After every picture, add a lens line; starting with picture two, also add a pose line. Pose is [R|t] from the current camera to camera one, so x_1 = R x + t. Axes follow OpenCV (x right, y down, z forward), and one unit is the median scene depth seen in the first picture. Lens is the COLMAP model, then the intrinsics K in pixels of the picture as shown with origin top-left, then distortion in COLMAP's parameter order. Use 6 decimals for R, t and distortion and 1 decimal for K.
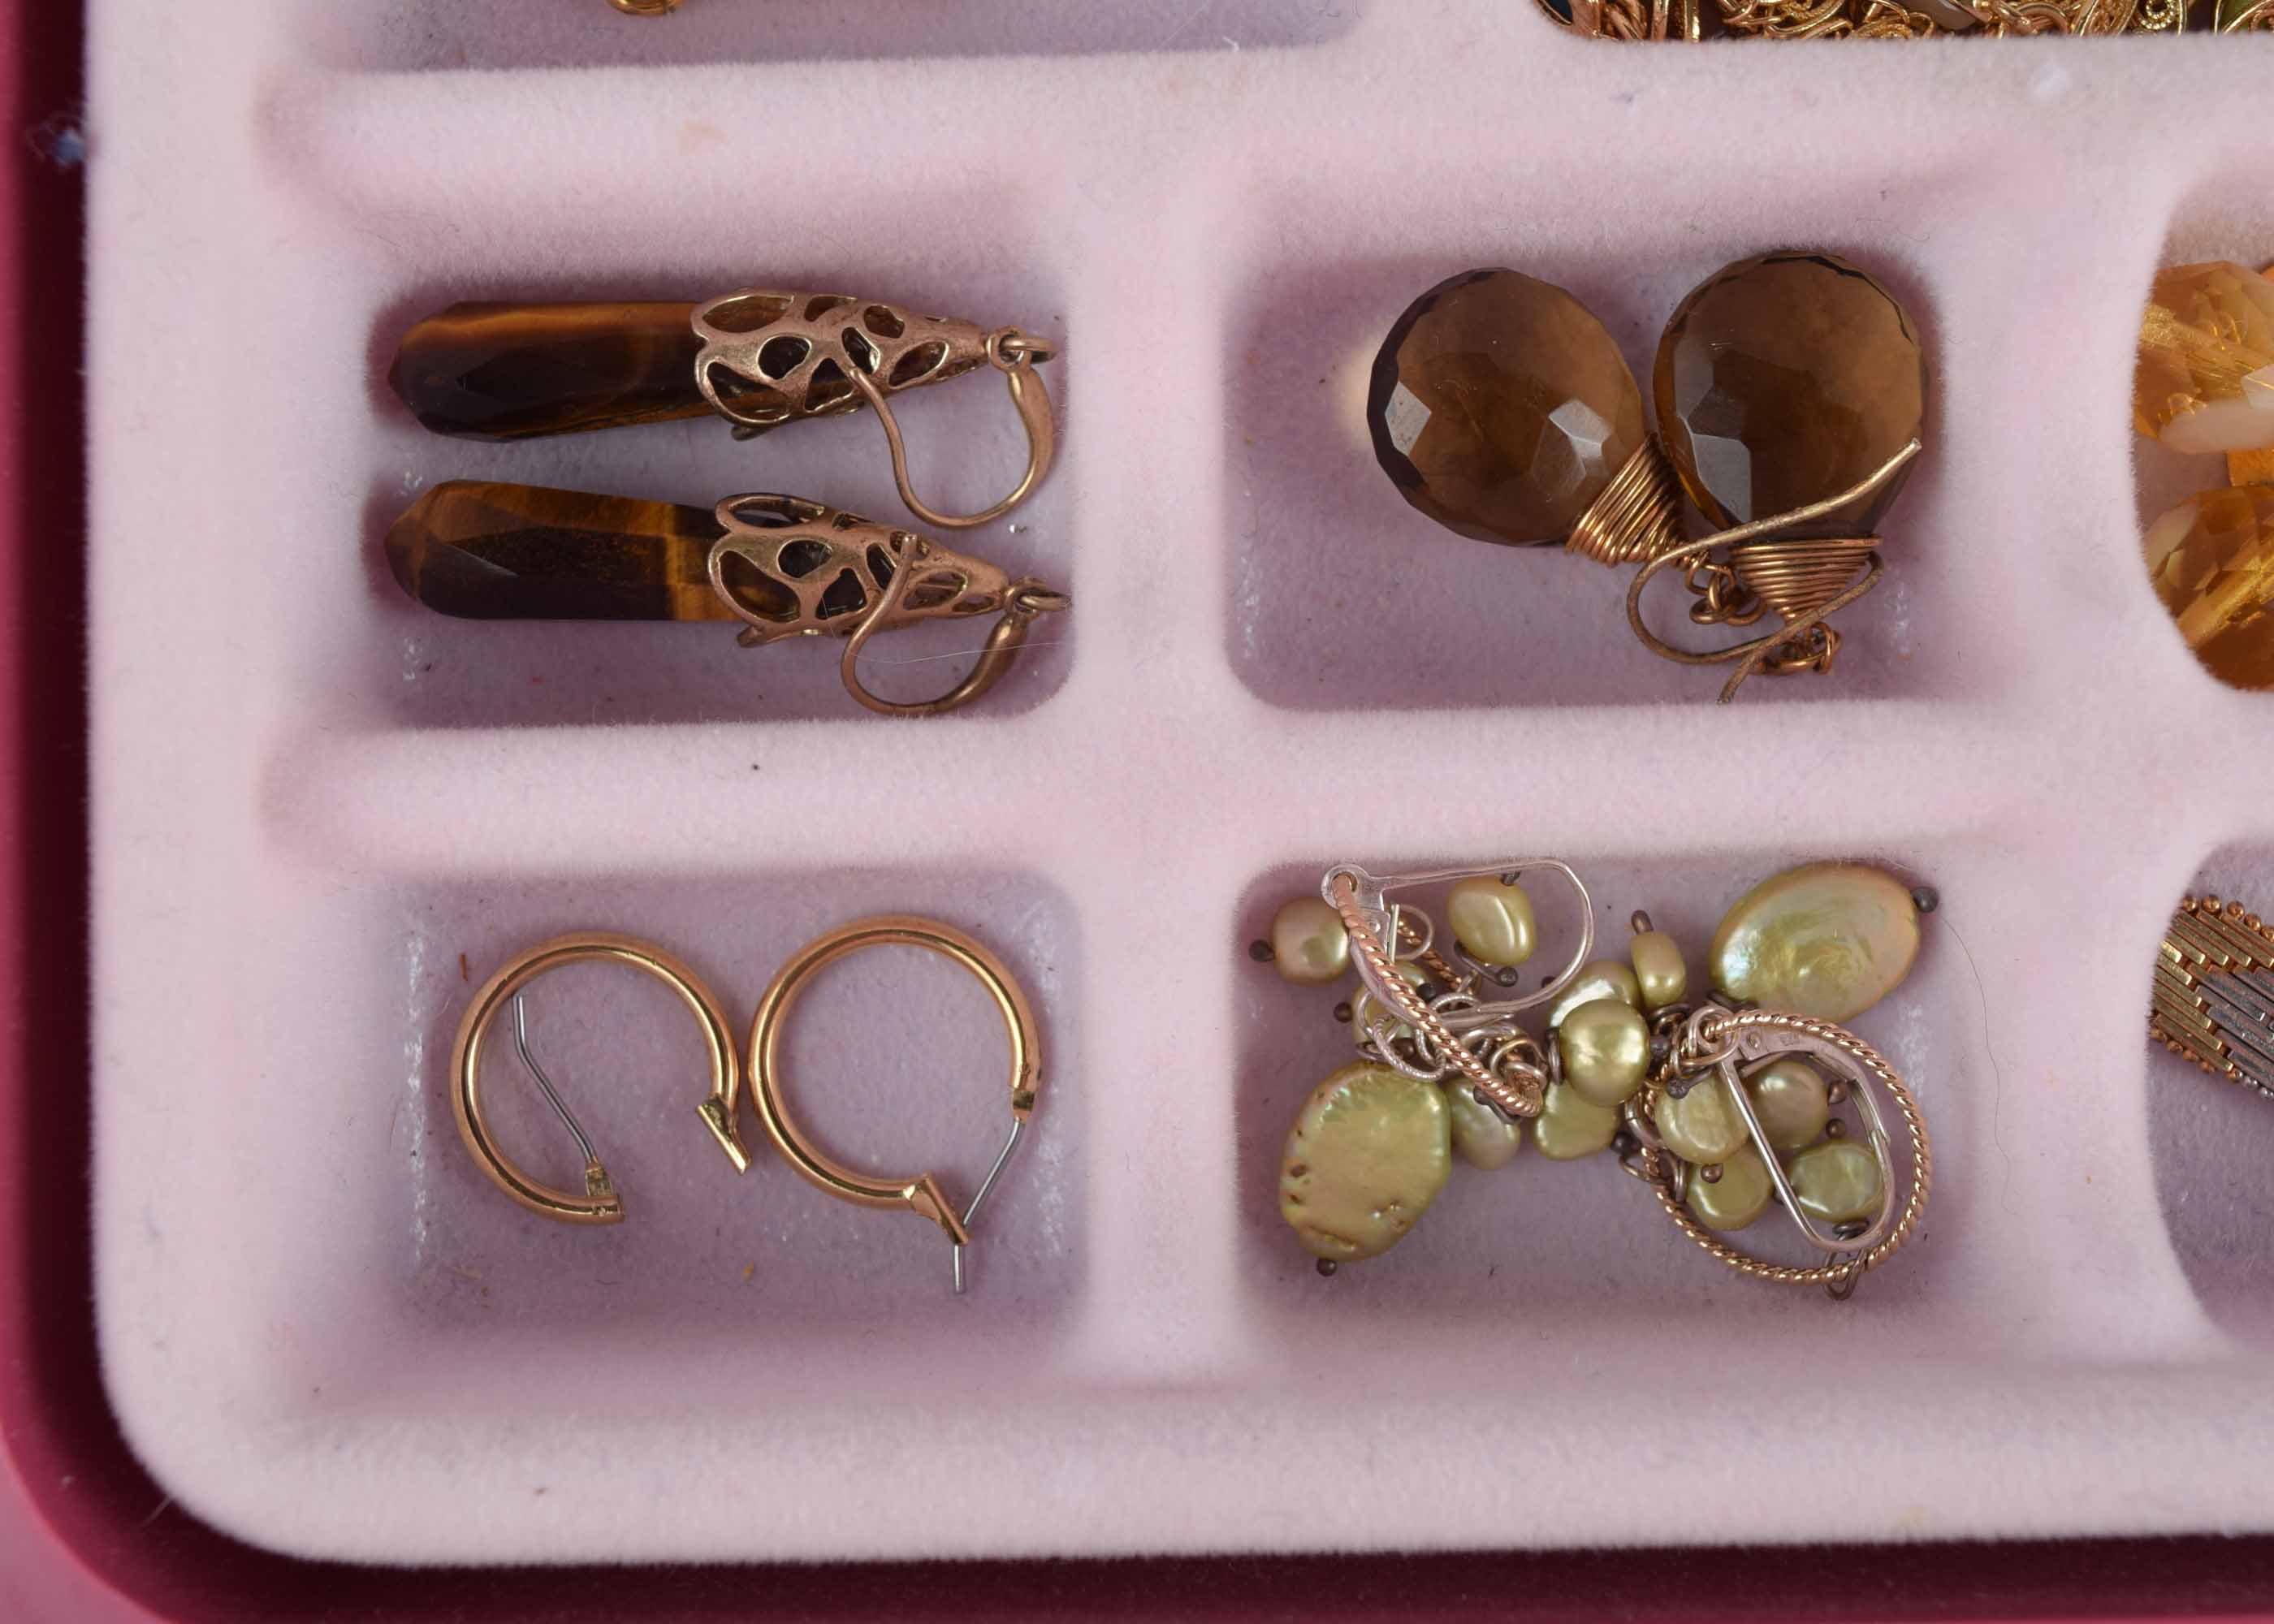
lens RADIAL K [[3132.9, 0, 1137.0], [0, 3132.9, 812.0], [0, 0, 1]] dist [-0.066055, 0.030662]
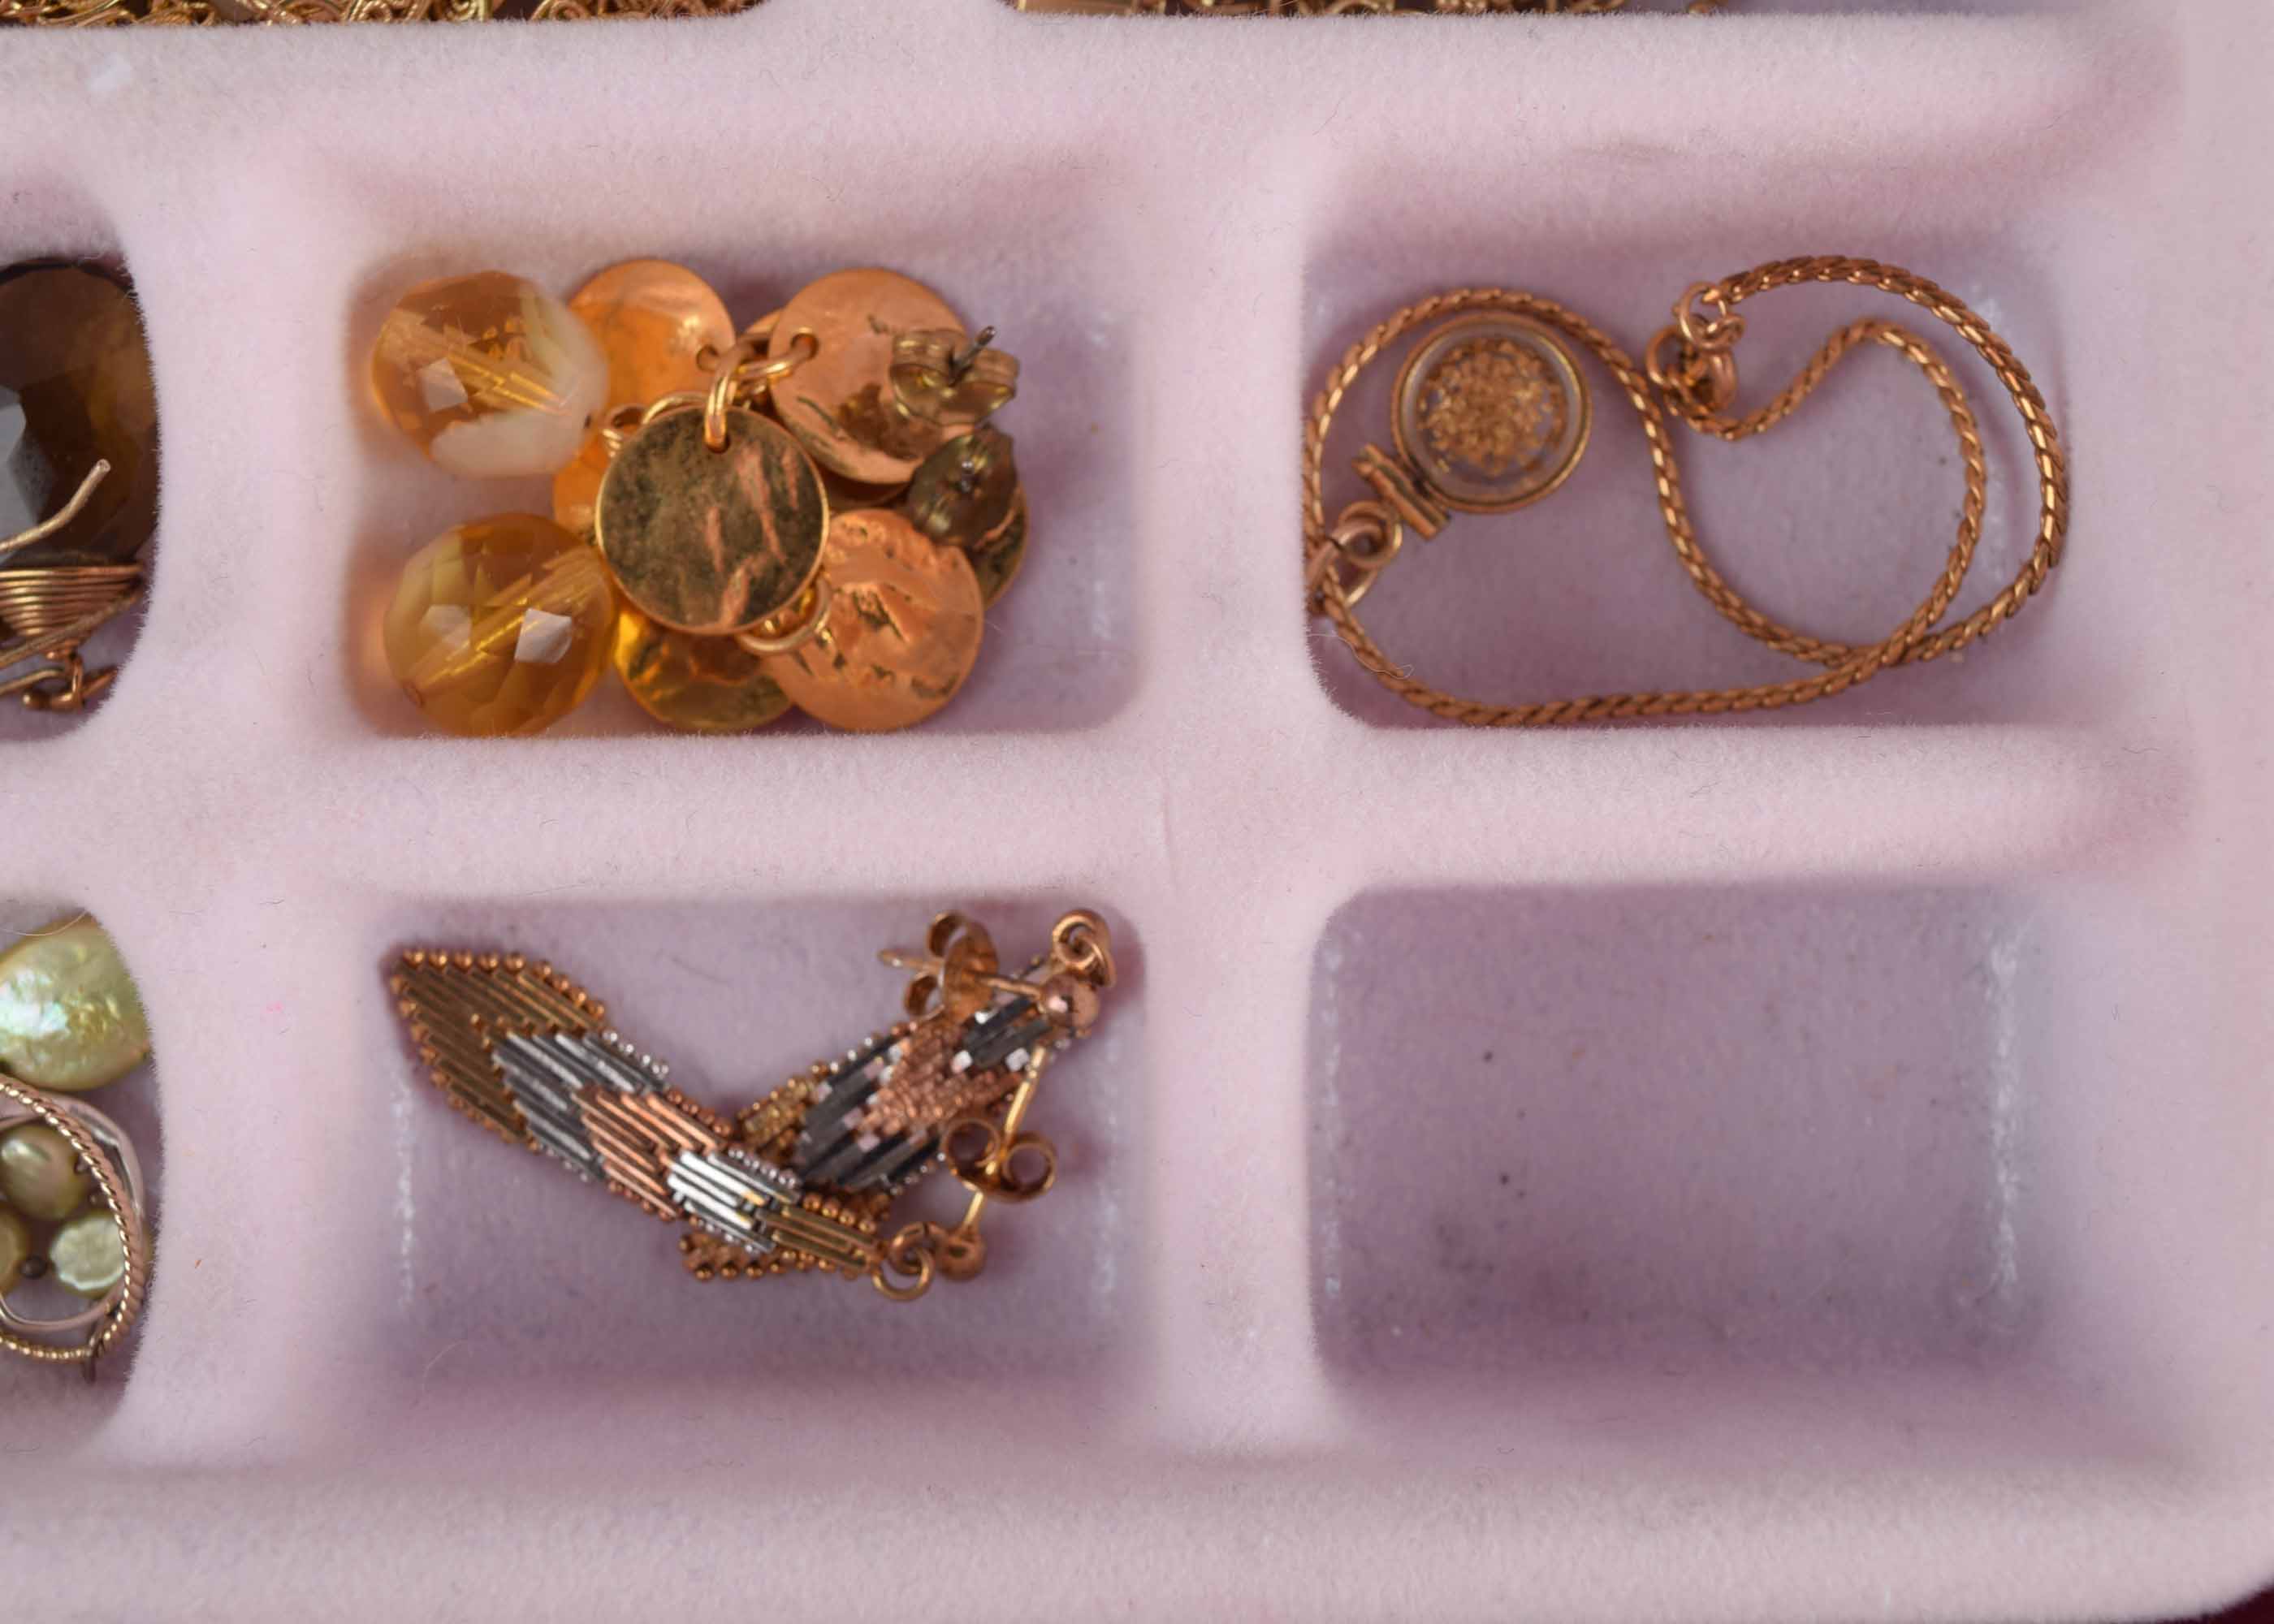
lens RADIAL K [[3132.9, 0, 1137.0], [0, 3132.9, 812.0], [0, 0, 1]] dist [-0.066055, 0.030662]
pose [[0.999414, 0.009772, 0.032816, 0.505254], [-0.009702, 0.999950, -0.002296, -0.014915], [-0.032837, 0.001977, 0.999459, 0.061330]]
